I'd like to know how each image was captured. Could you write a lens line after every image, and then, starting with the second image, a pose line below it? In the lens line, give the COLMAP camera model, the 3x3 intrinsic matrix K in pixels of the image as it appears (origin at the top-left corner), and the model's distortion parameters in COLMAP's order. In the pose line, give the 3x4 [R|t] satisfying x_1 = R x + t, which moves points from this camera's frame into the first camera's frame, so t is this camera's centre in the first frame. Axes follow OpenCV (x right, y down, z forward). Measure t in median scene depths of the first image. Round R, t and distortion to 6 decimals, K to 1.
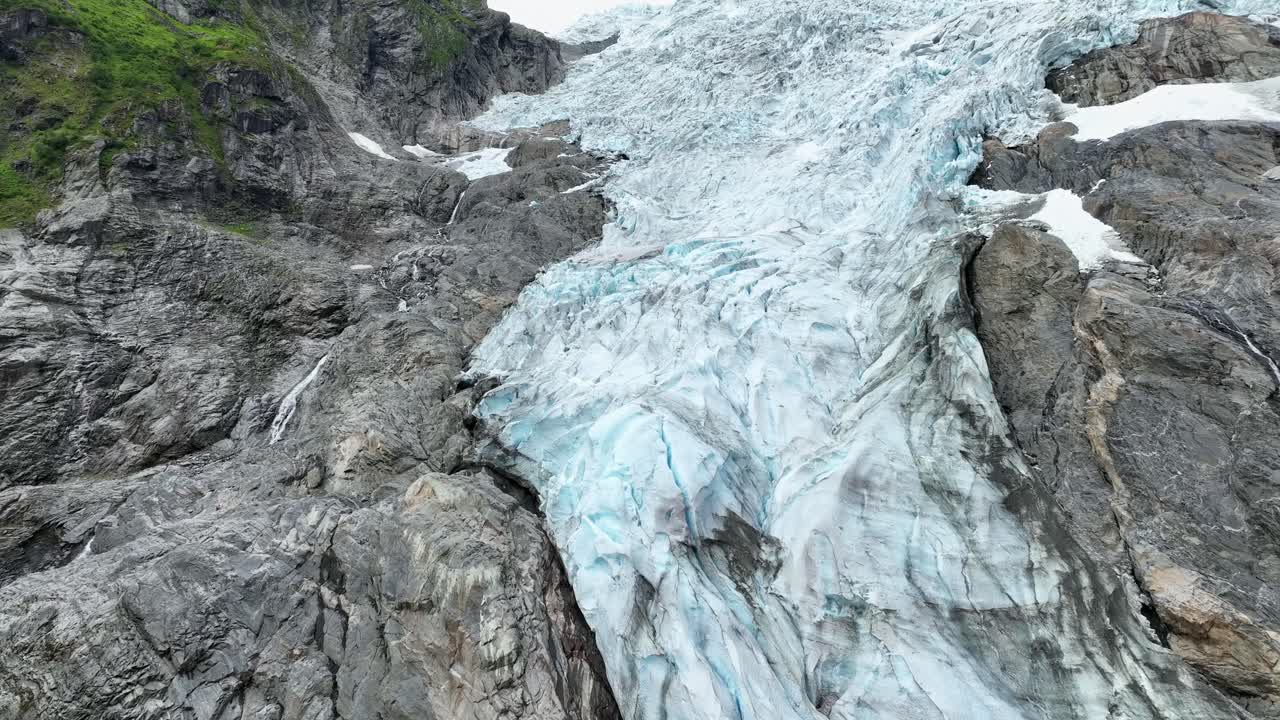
lens RADIAL K [[902.0, 0, 640.0], [0, 902.0, 360.0], [0, 0, 1]] dist [0.000082, 0.013931]
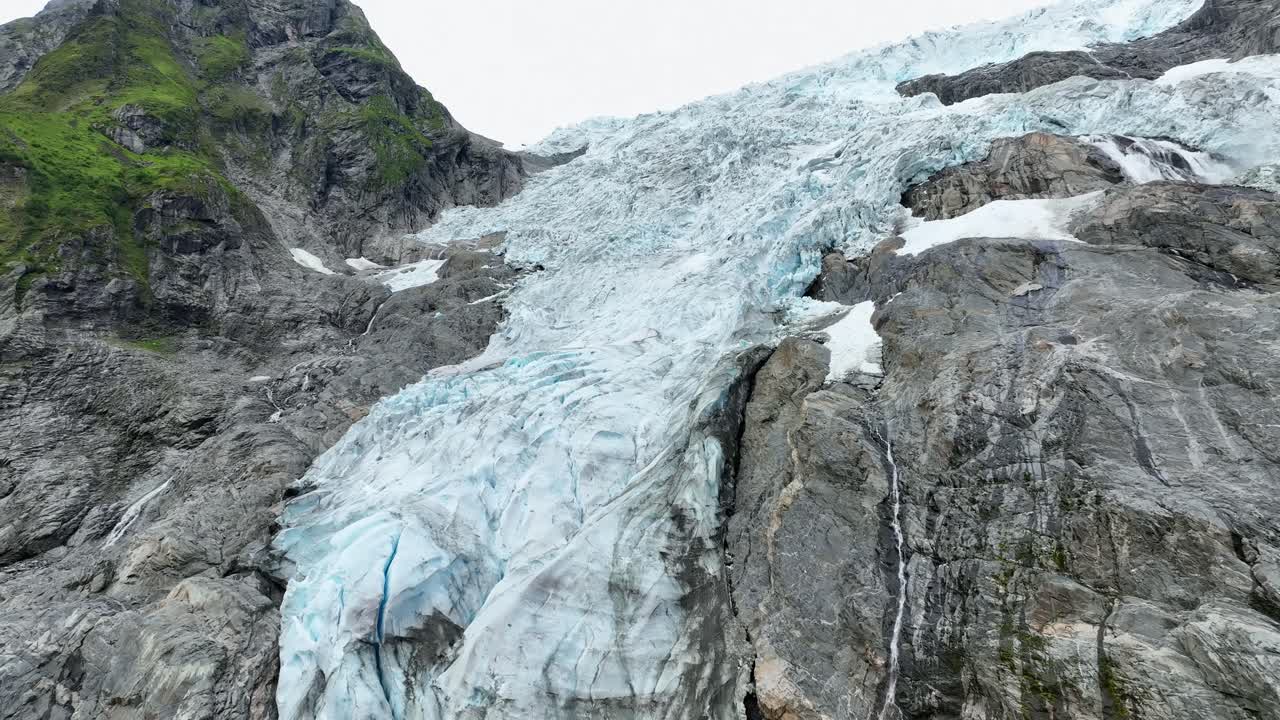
lens RADIAL K [[902.0, 0, 640.0], [0, 902.0, 360.0], [0, 0, 1]] dist [0.000082, 0.013931]
pose [[0.999688, -0.014377, -0.020409, 0.194988], [0.012175, 0.994484, -0.104178, -0.009672], [0.021794, 0.103897, 0.994349, -0.063620]]
